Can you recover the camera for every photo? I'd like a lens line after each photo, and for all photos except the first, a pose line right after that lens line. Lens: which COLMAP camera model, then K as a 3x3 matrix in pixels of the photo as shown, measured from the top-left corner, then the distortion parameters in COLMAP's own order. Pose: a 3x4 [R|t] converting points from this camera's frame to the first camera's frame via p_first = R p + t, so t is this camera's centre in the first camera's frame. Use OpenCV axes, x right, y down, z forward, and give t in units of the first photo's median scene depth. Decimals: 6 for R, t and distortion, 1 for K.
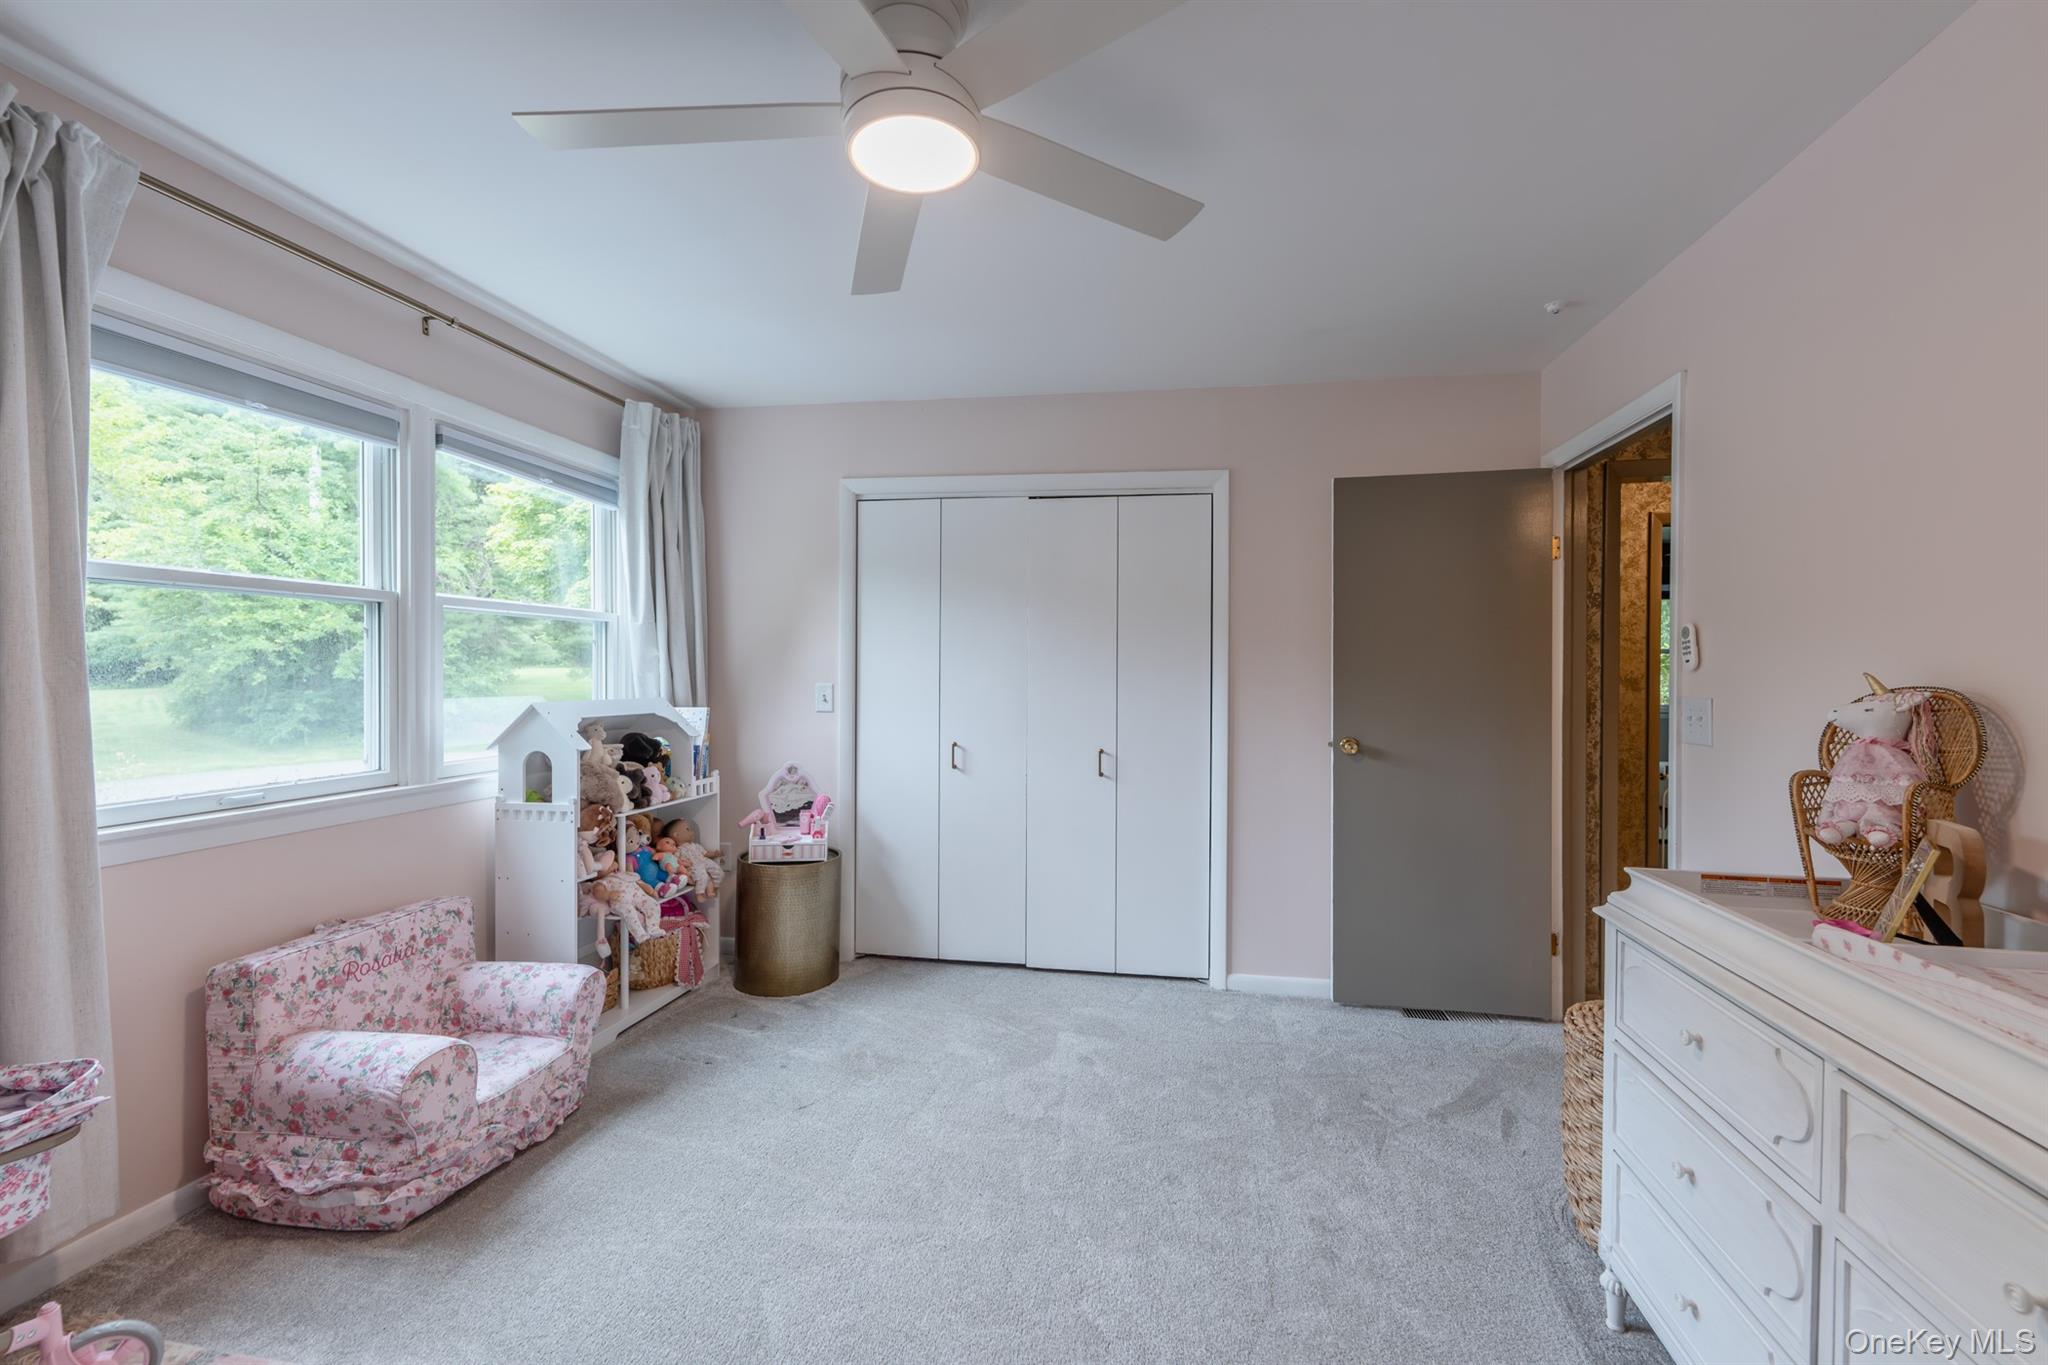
lens RADIAL K [[816.9, 0, 1034.0], [0, 816.9, 679.9], [0, 0, 1]] dist [0.001468, -0.000062]
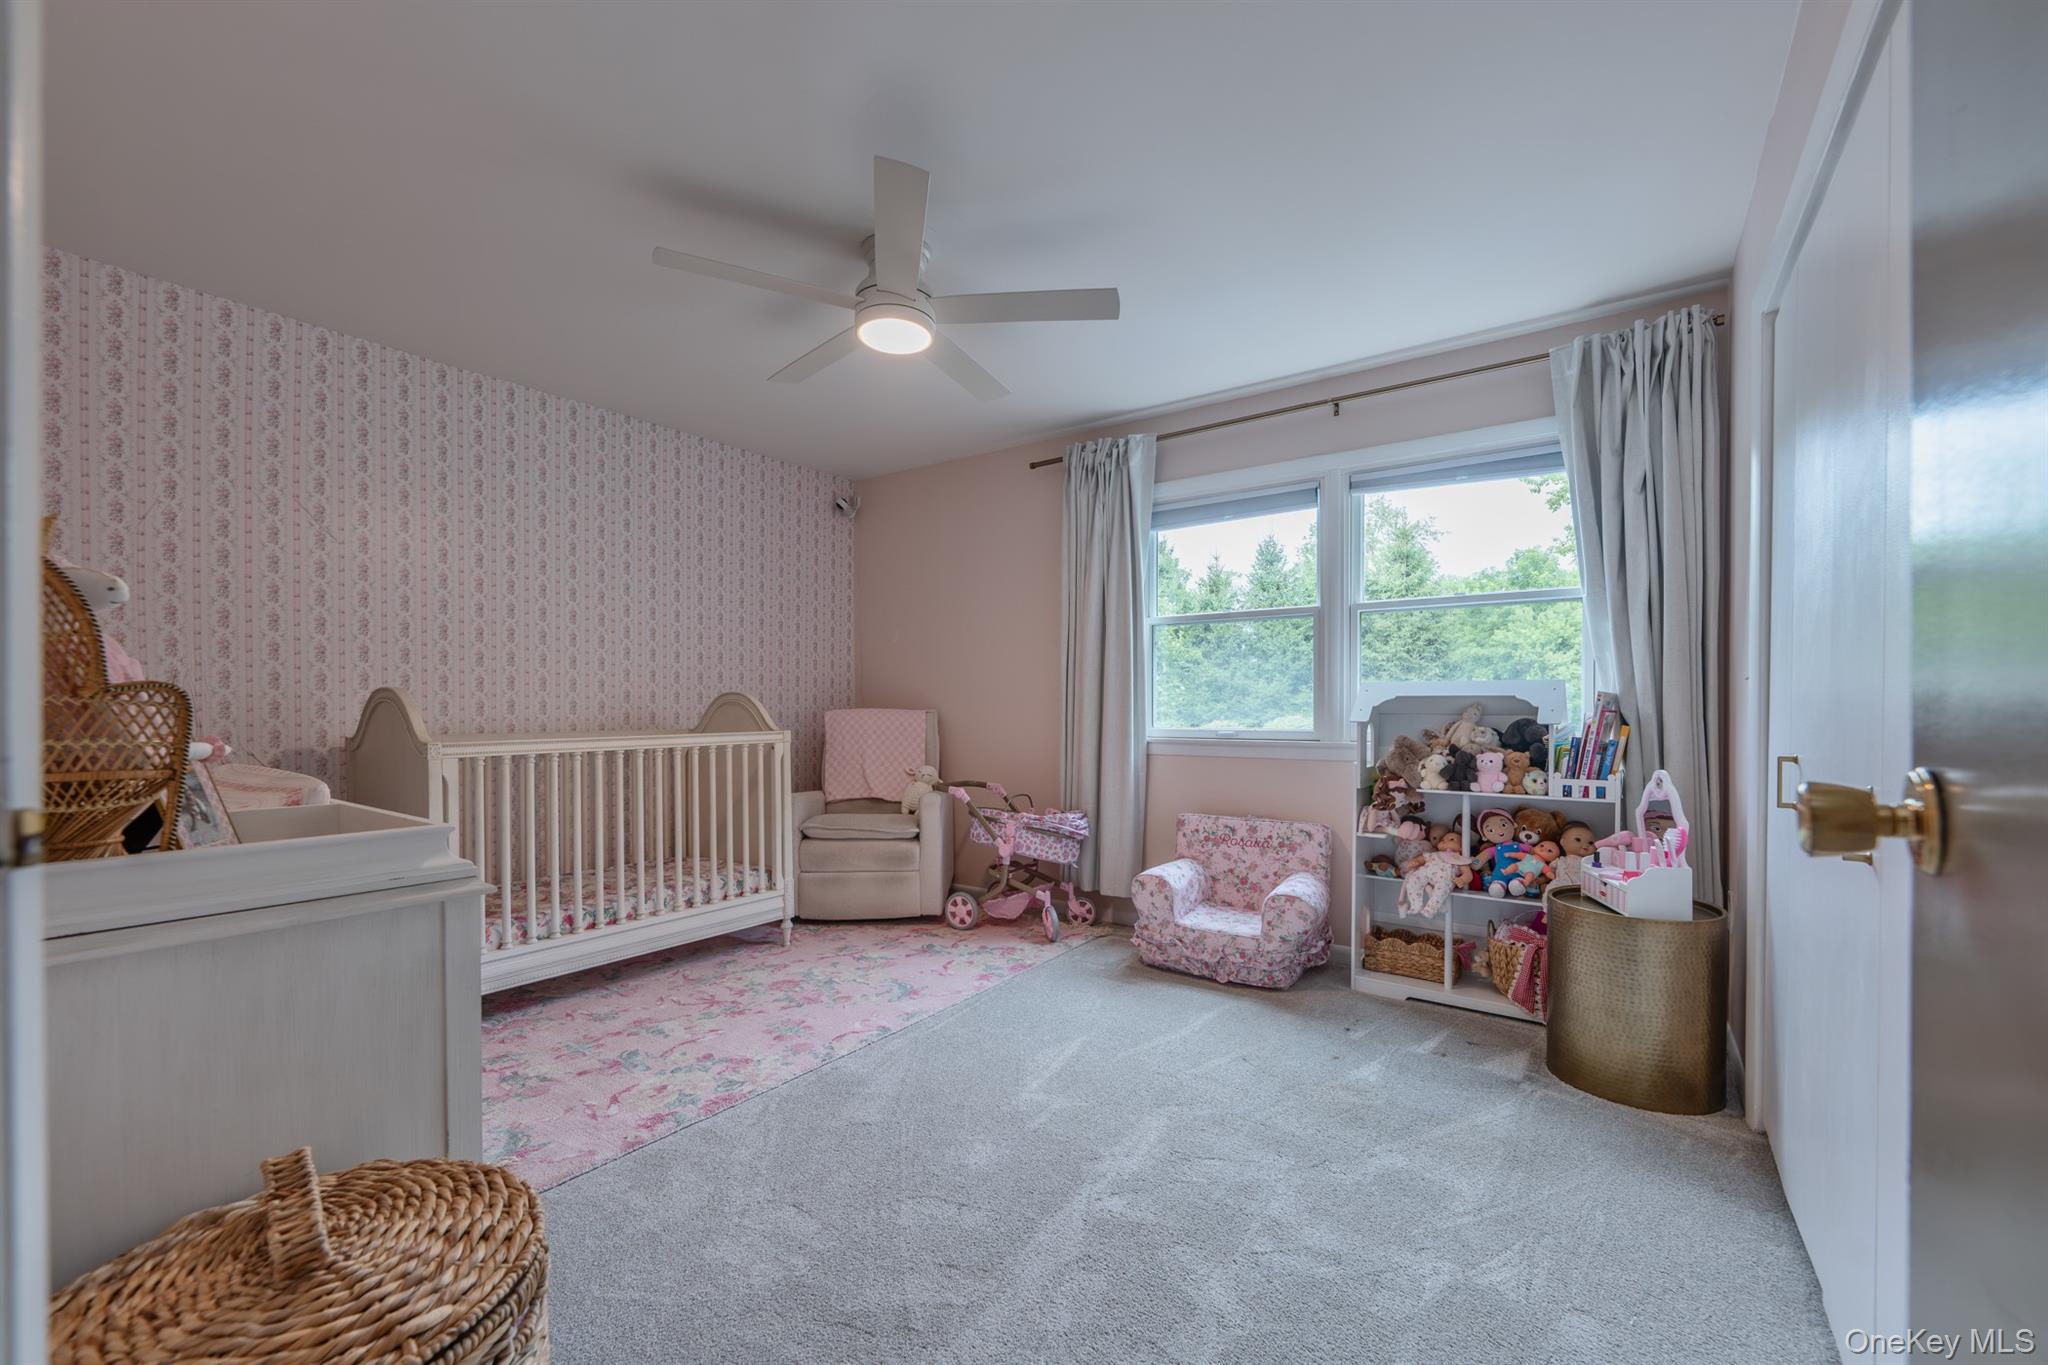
lens RADIAL K [[817.5, 0, 1028.7], [0, 817.5, 709.4], [0, 0, 1]] dist [0.000636, 0.000007]
pose [[-0.415698, -0.001948, -0.909500, 0.786452], [-0.006690, 0.999977, 0.000916, 0.079215], [0.909478, 0.006466, -0.415702, 1.196793]]
